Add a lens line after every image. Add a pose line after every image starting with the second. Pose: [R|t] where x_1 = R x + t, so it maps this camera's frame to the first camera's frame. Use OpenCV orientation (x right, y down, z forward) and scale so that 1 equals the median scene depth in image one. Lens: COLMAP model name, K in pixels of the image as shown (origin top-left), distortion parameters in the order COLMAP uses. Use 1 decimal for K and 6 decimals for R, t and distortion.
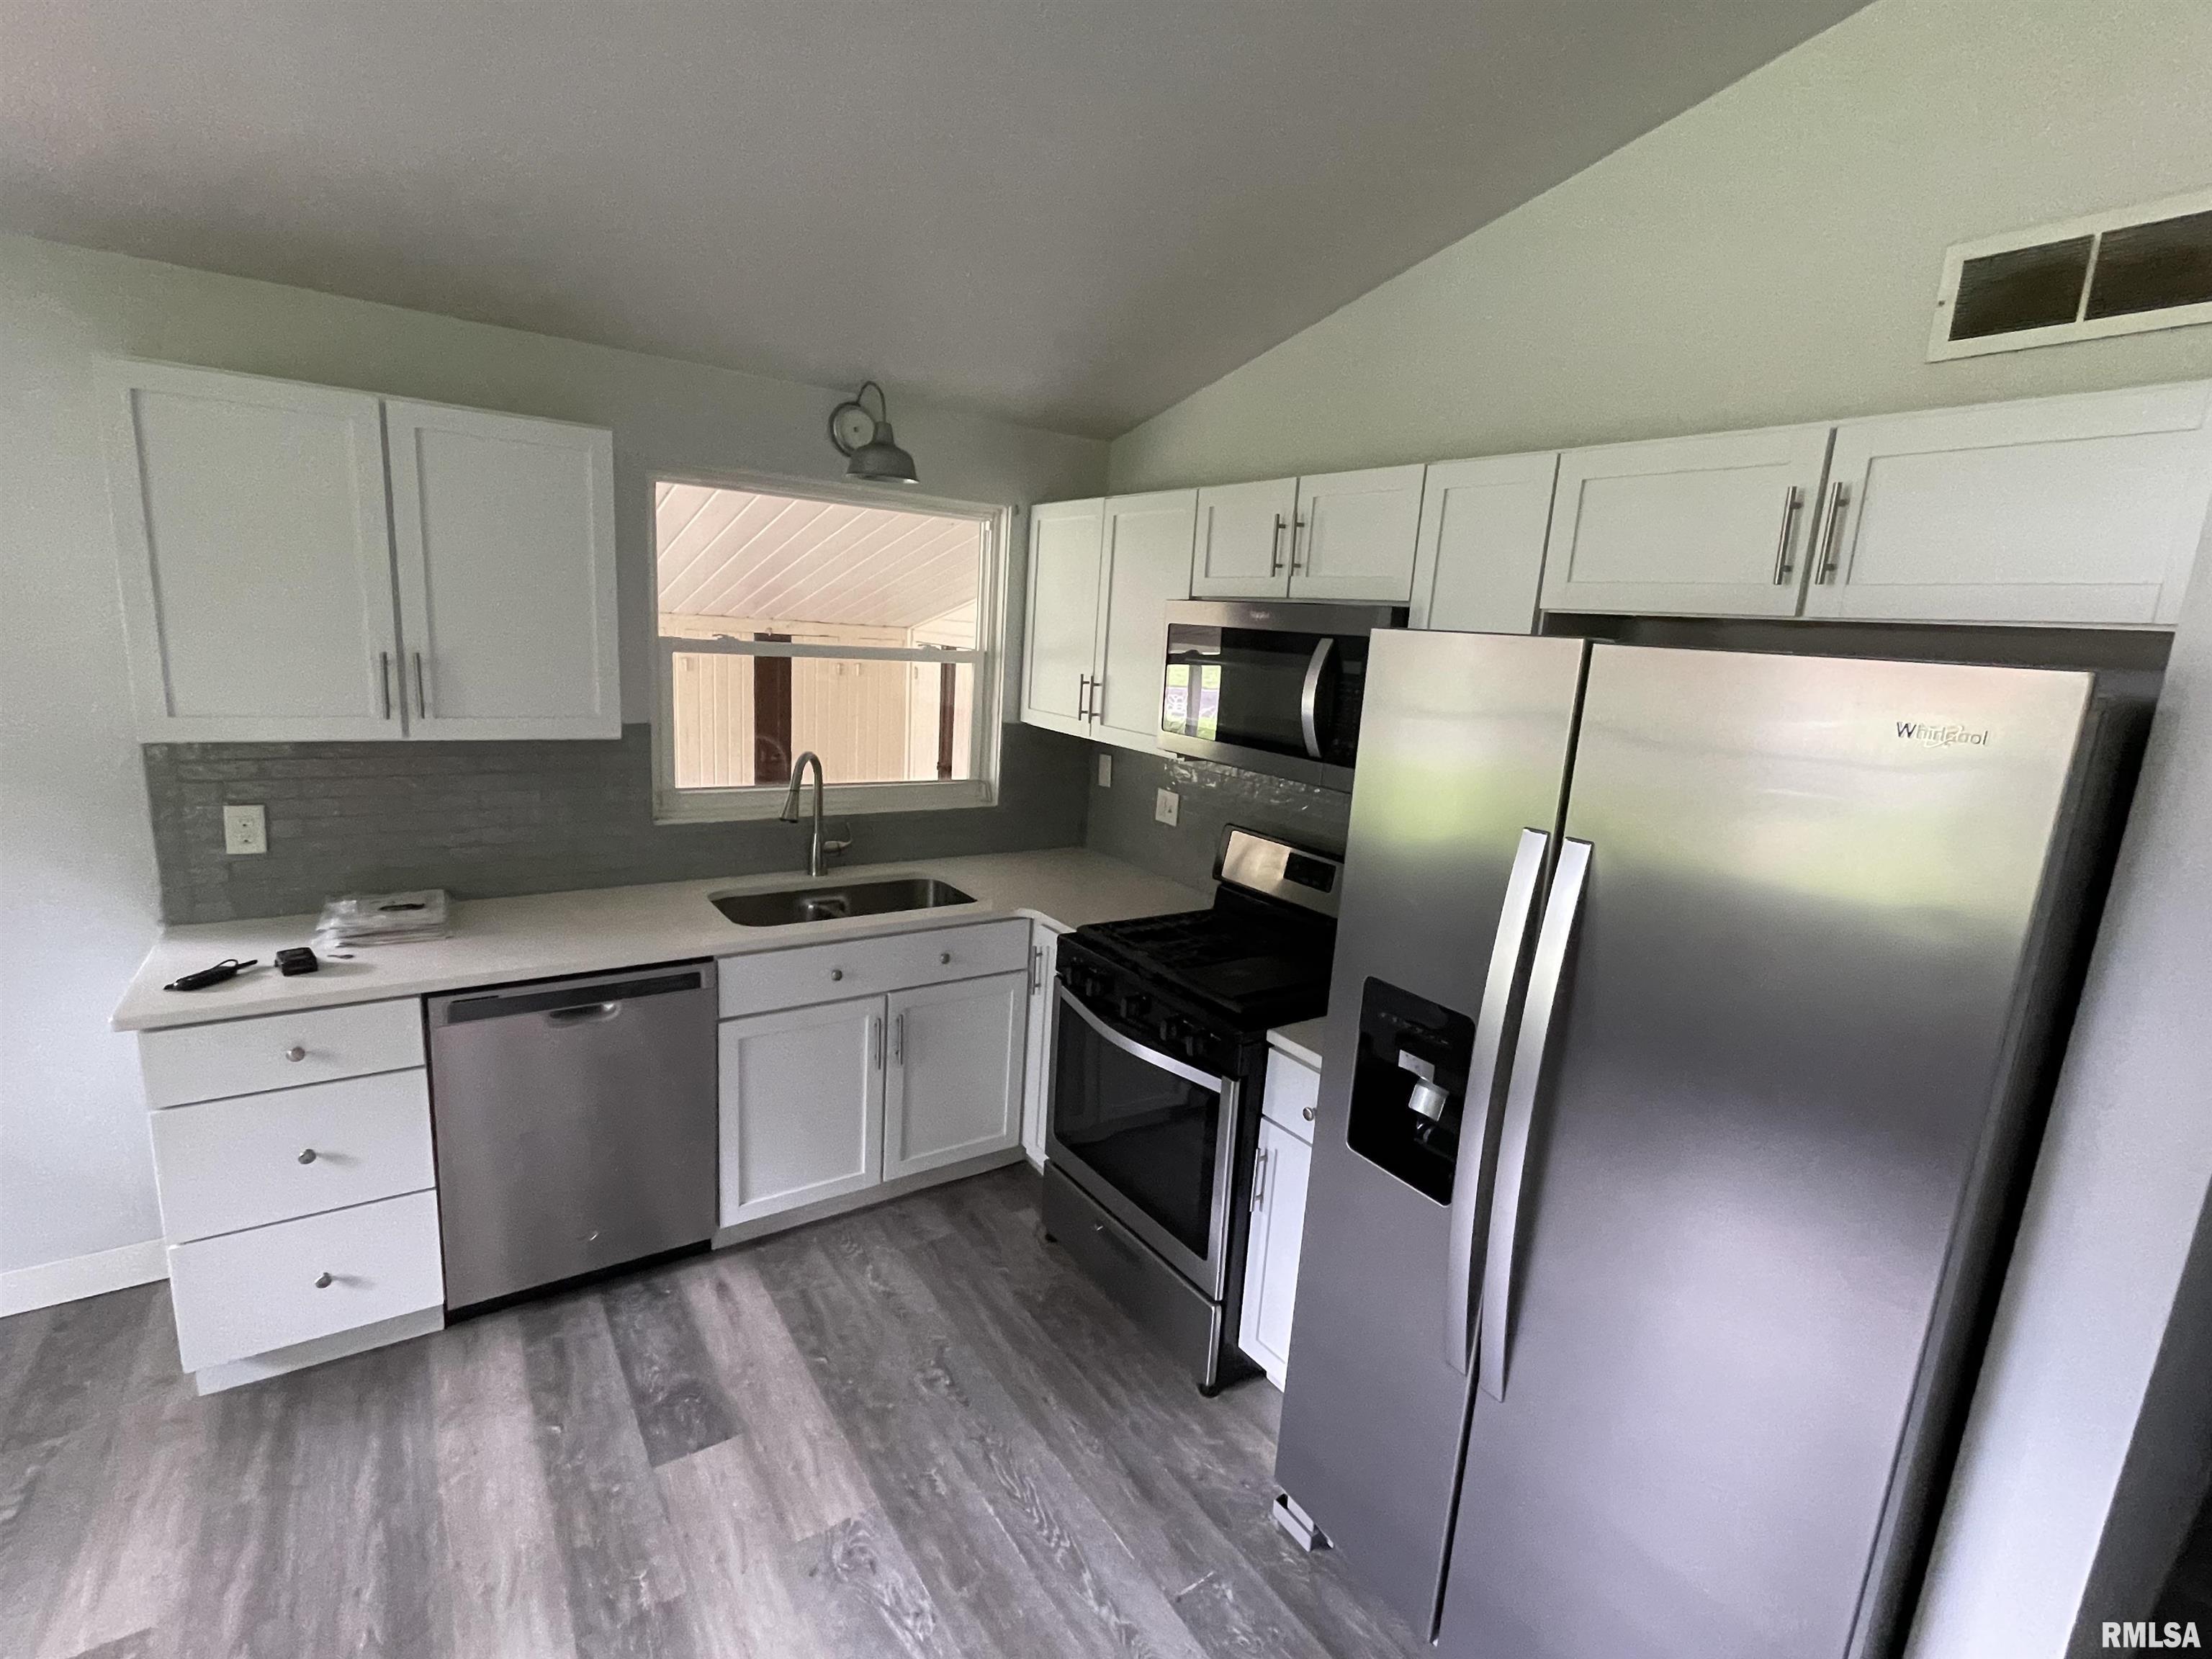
lens RADIAL K [[1014.1, 0, 1108.5], [0, 1014.1, 826.6], [0, 0, 1]] dist [-0.000740, -0.001047]
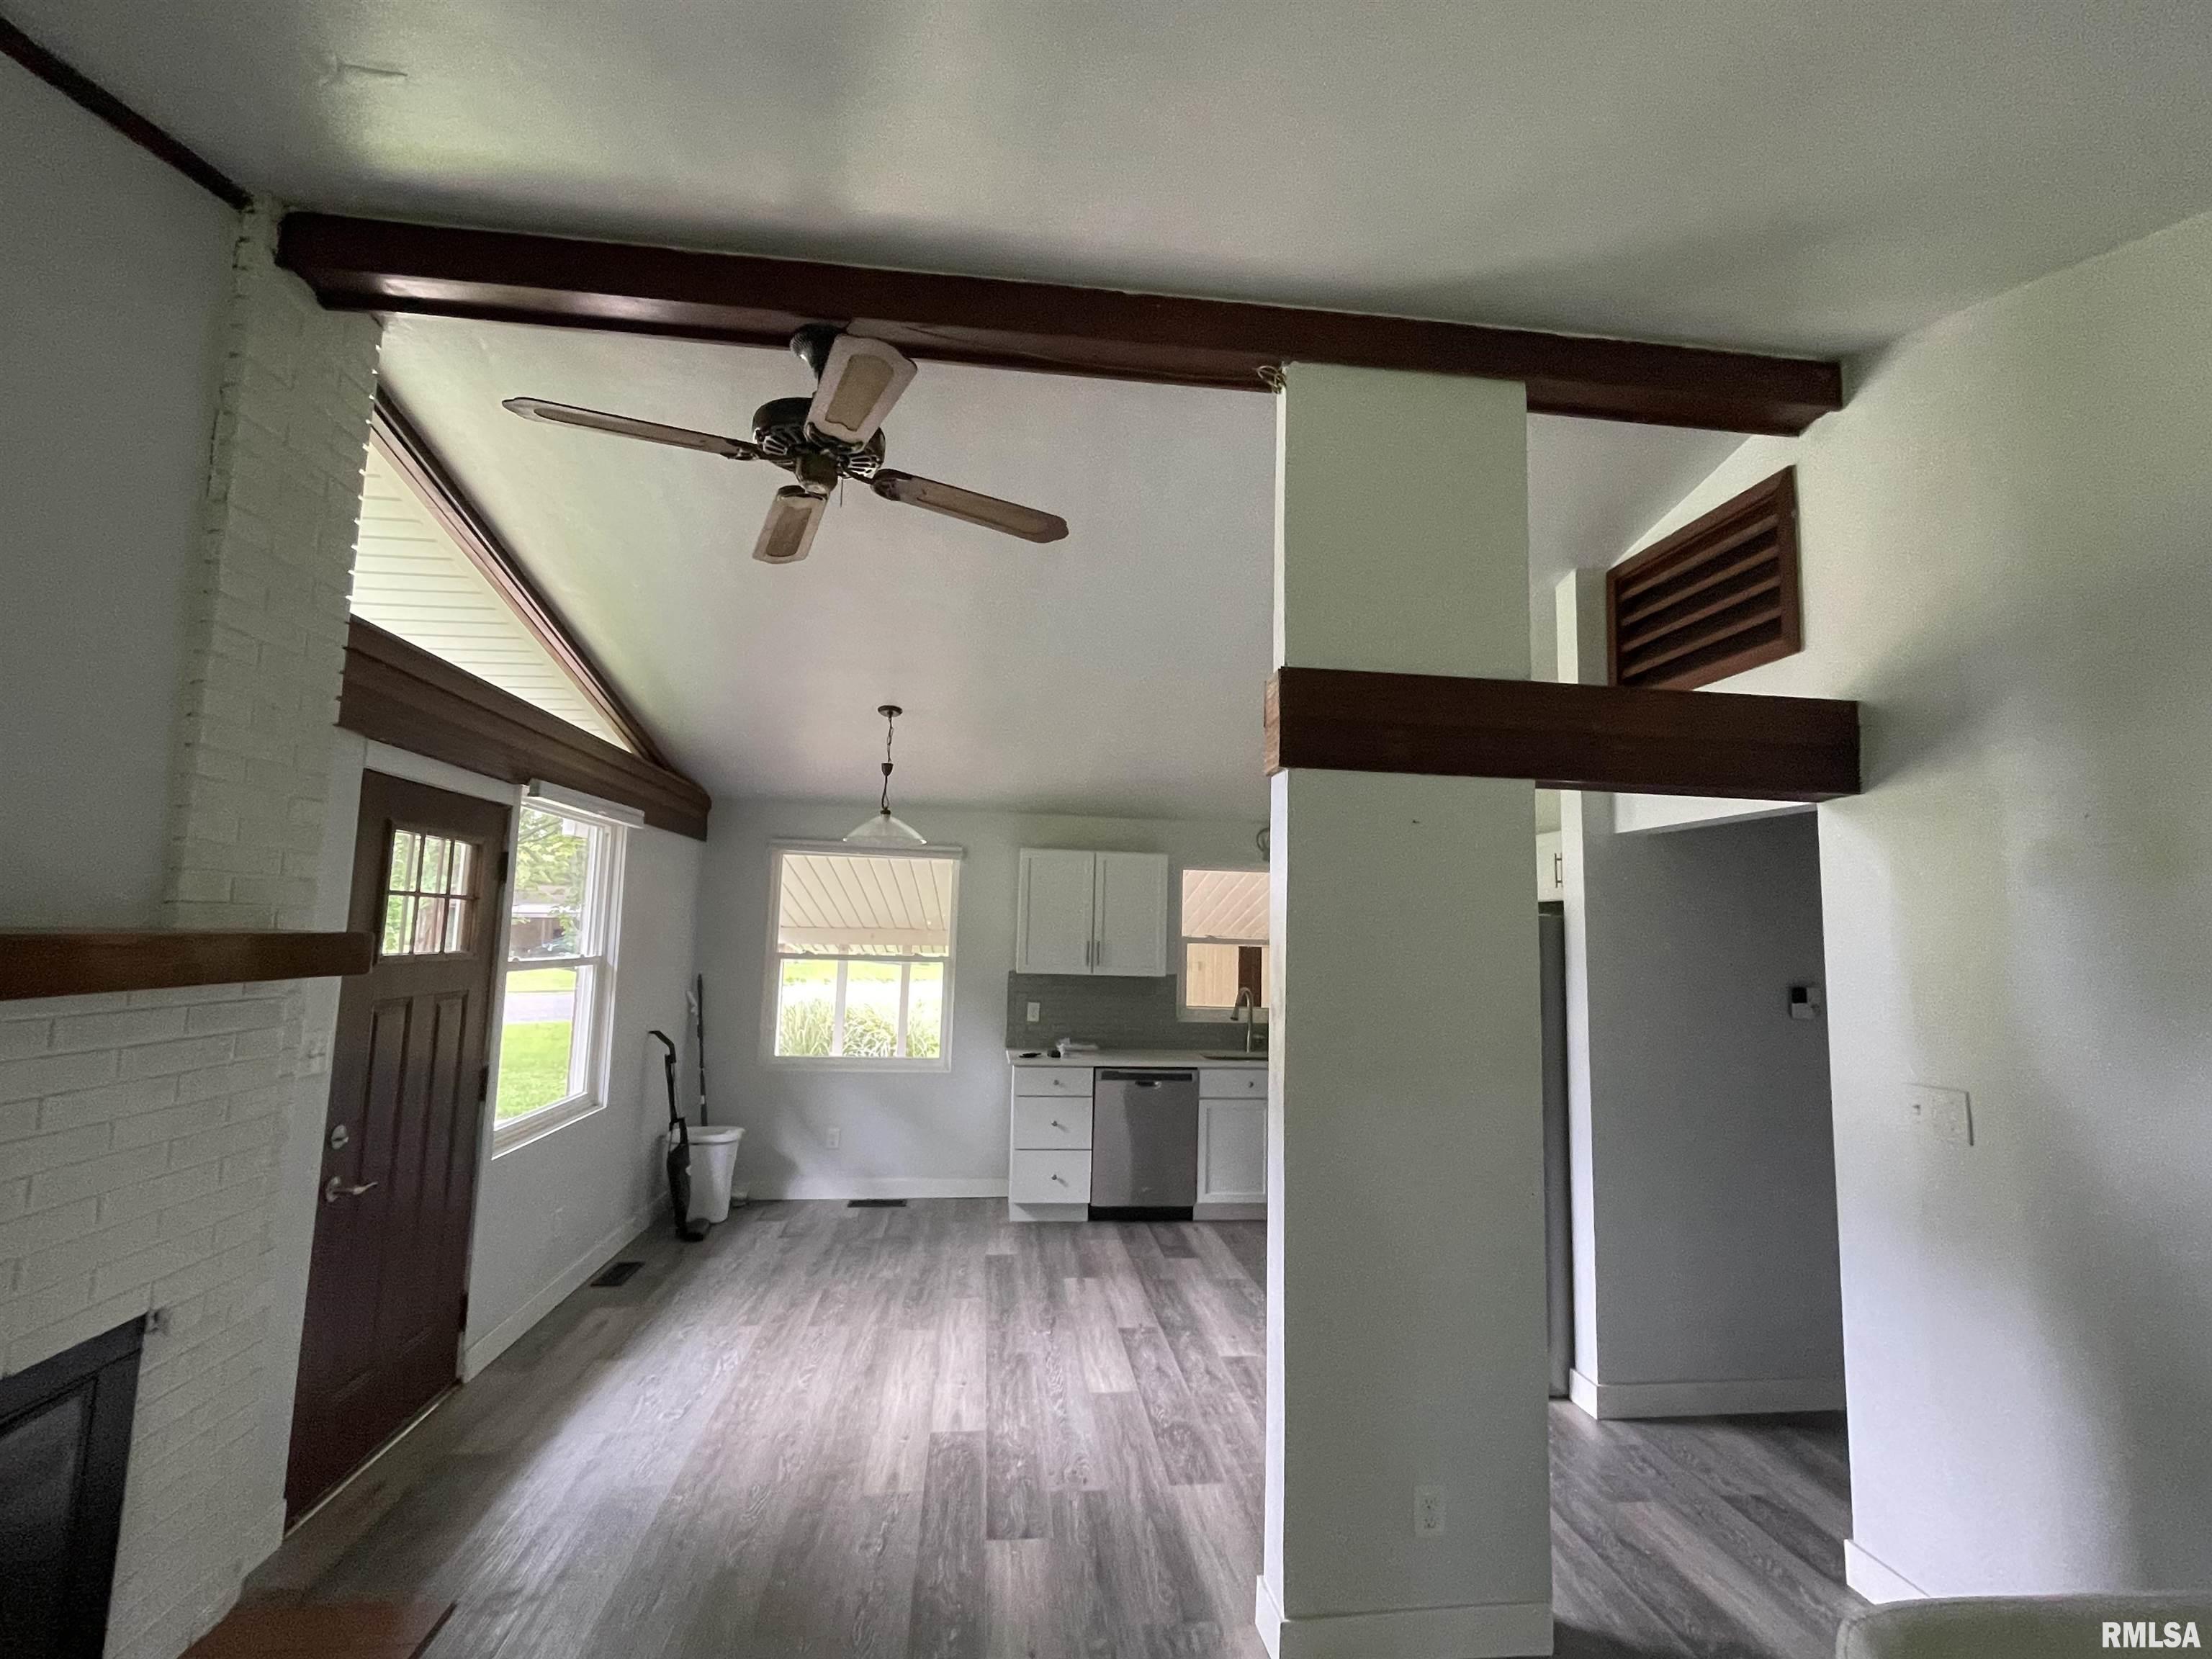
lens RADIAL K [[1014.1, 0, 1107.0], [0, 1014.1, 825.3], [0, 0, 1]] dist [-0.000740, -0.001047]
pose [[0.882110, -0.092035, -0.461964, 0.603299], [-0.061025, 0.950133, -0.305815, 0.353786], [0.467073, 0.297954, 0.832506, -1.307918]]
